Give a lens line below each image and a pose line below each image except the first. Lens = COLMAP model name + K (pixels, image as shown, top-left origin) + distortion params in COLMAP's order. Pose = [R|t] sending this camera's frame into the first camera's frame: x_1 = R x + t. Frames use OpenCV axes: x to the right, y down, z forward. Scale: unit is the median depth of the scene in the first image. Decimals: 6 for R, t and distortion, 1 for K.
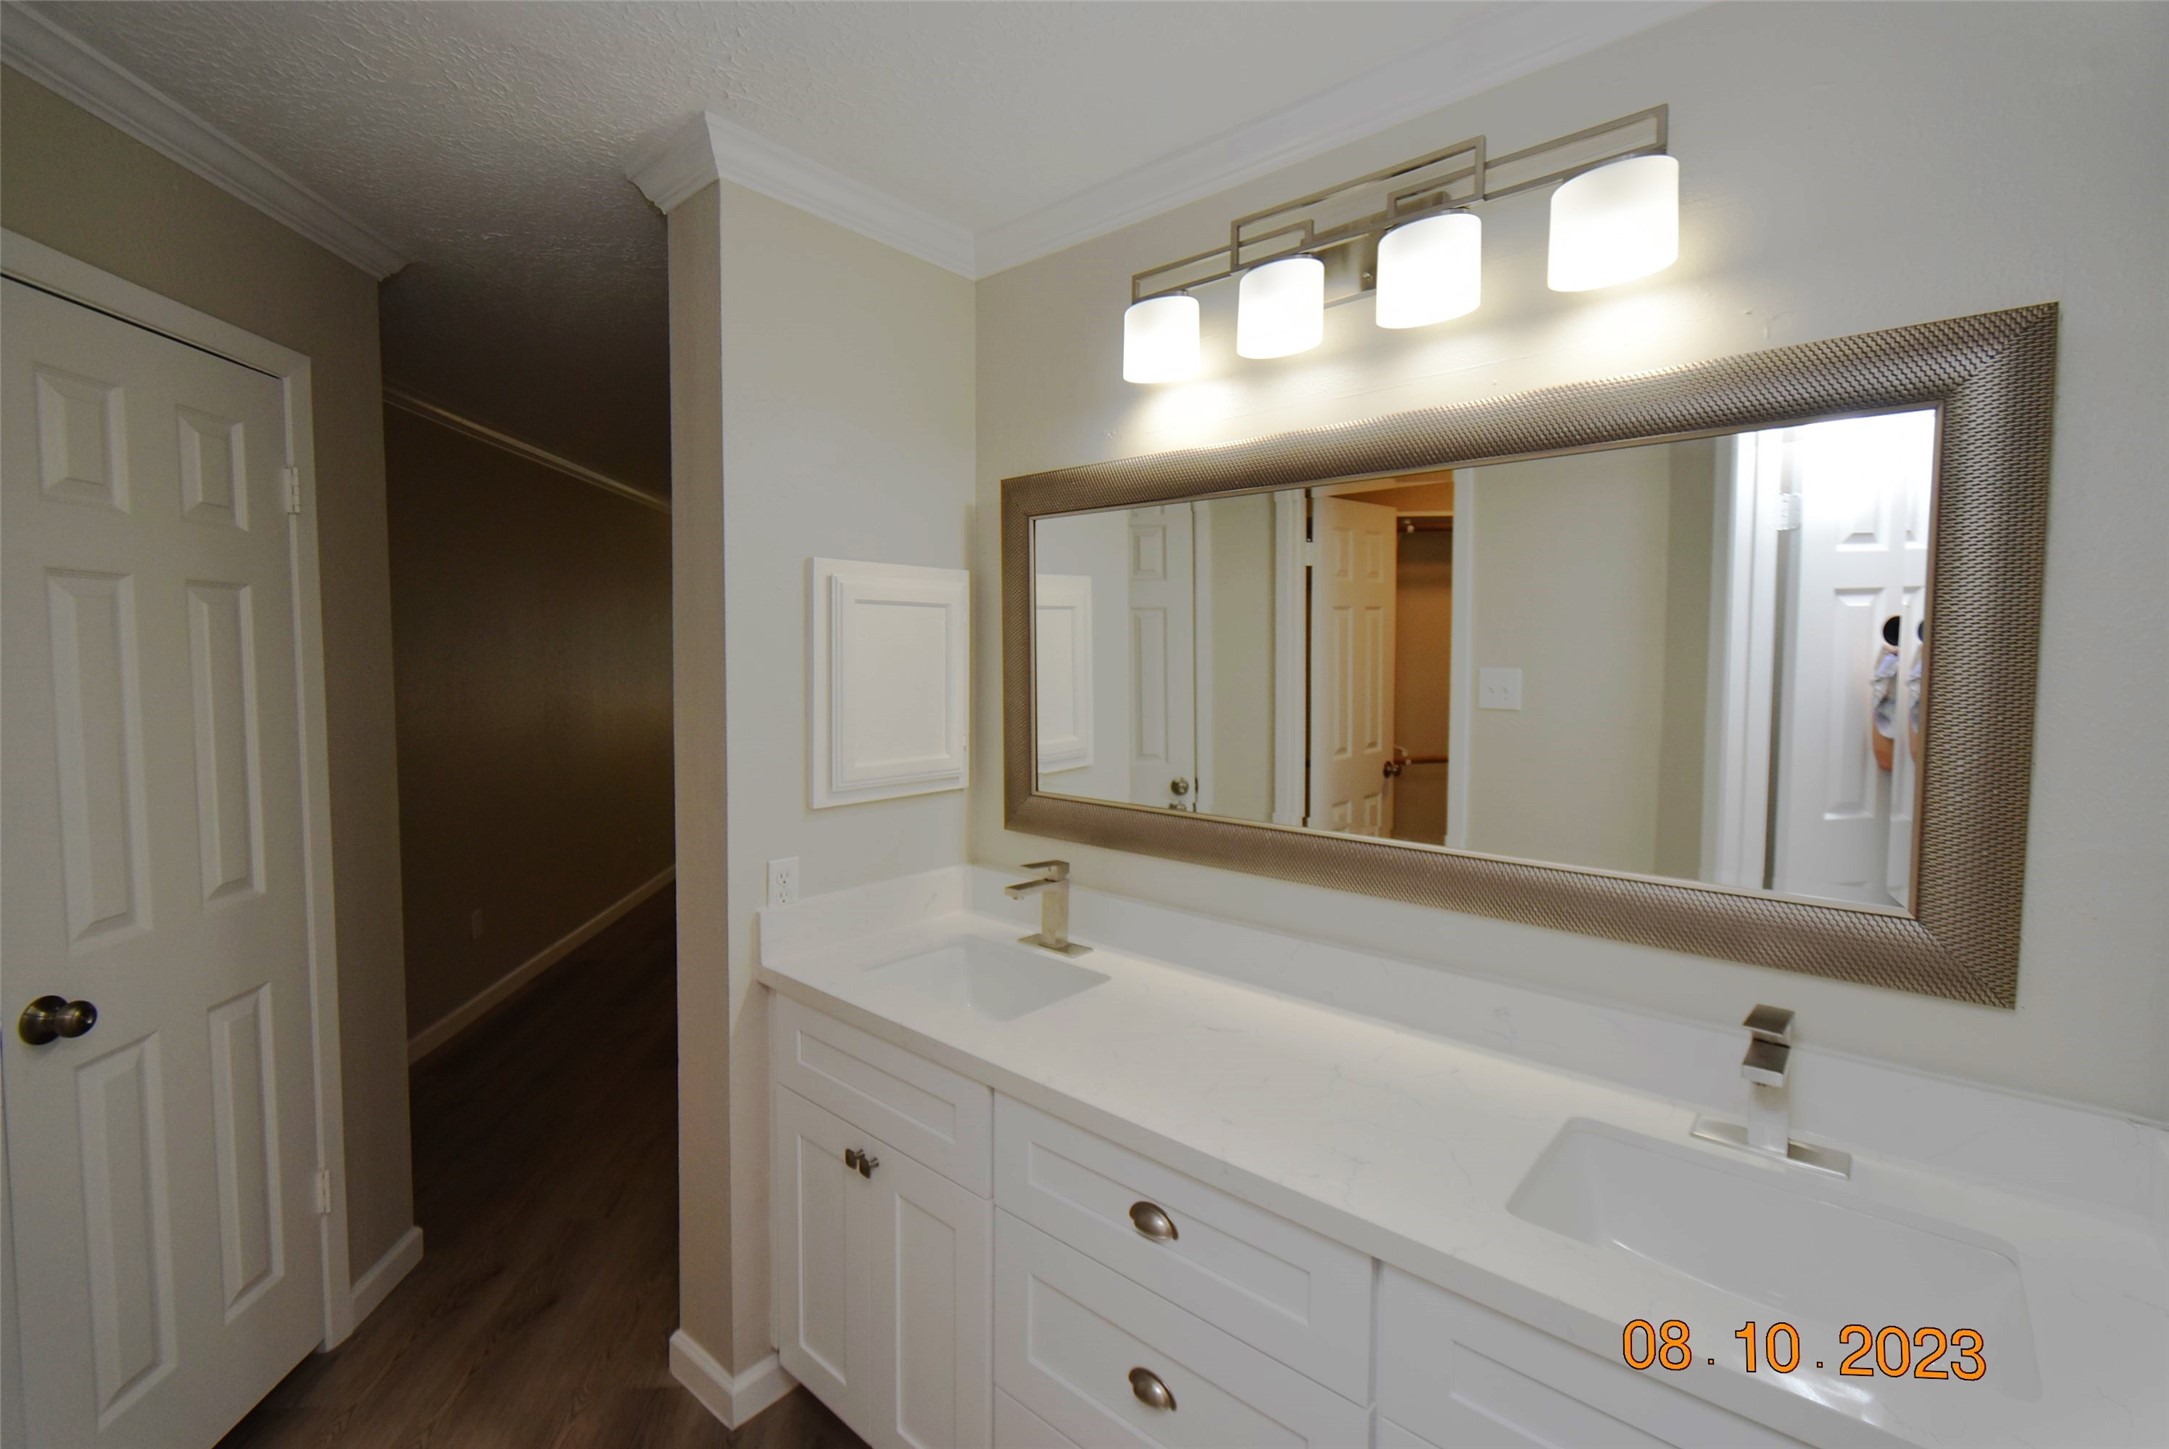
lens RADIAL K [[946.6, 0, 1076.5], [0, 946.6, 703.3], [0, 0, 1]] dist [0.001478, -0.000400]
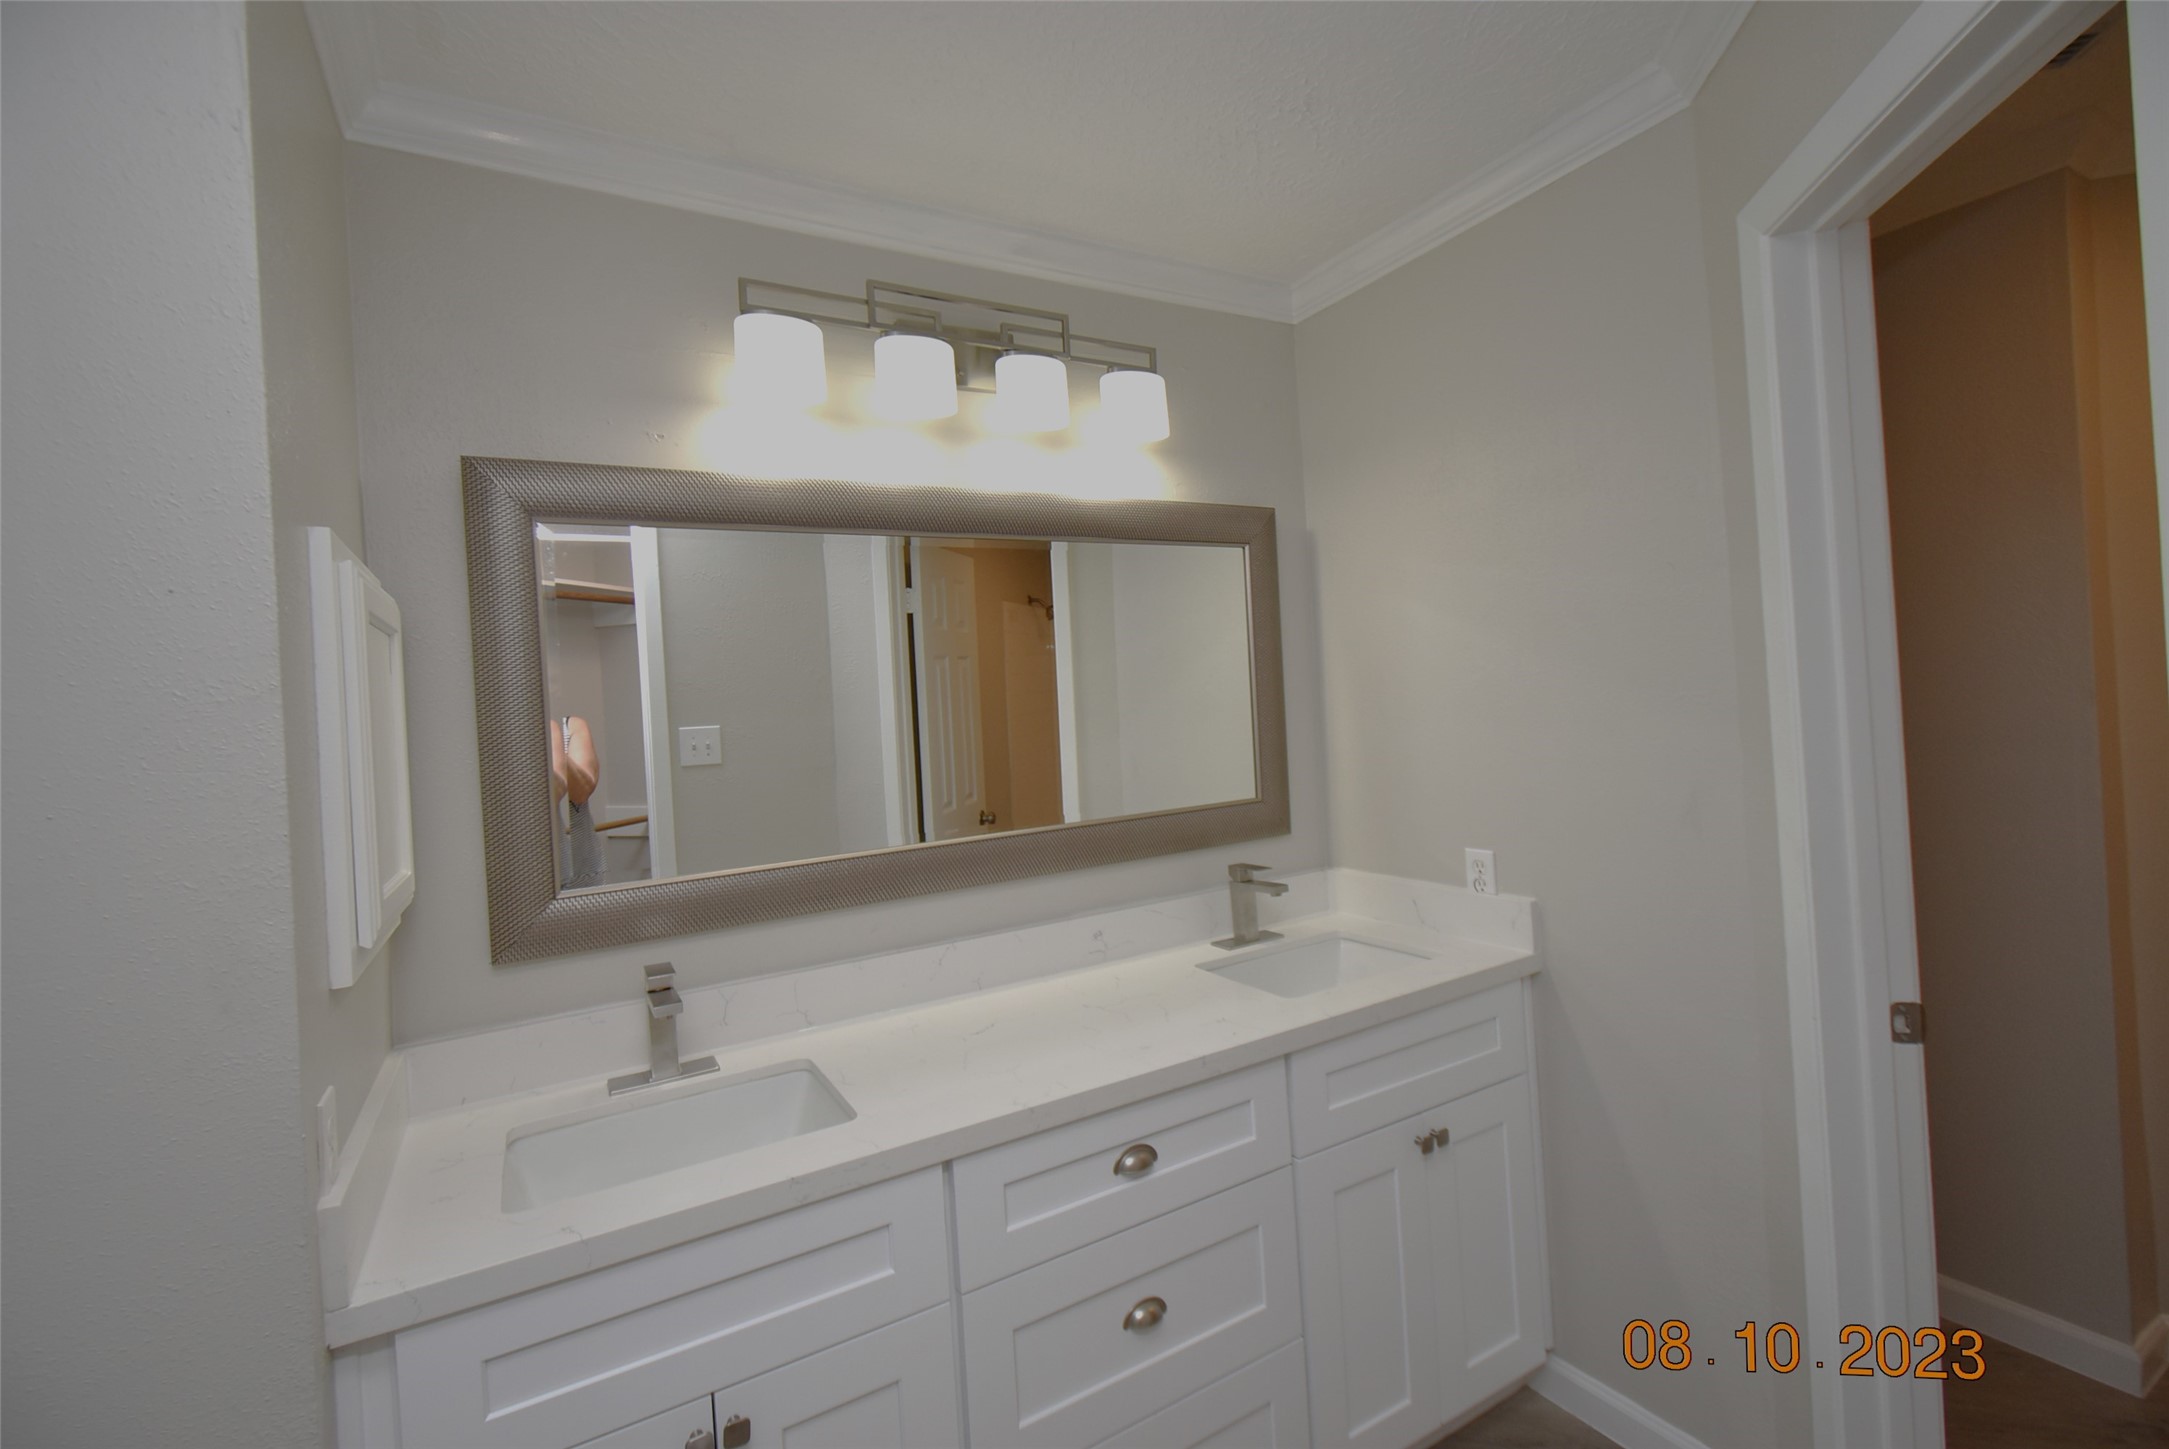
lens RADIAL K [[946.6, 0, 1076.5], [0, 946.6, 703.3], [0, 0, 1]] dist [0.001478, -0.000400]
pose [[0.316082, -0.021795, 0.948481, -0.860053], [0.116936, 0.993008, -0.016151, 0.008628], [-0.941498, 0.116017, 0.316421, 0.550718]]
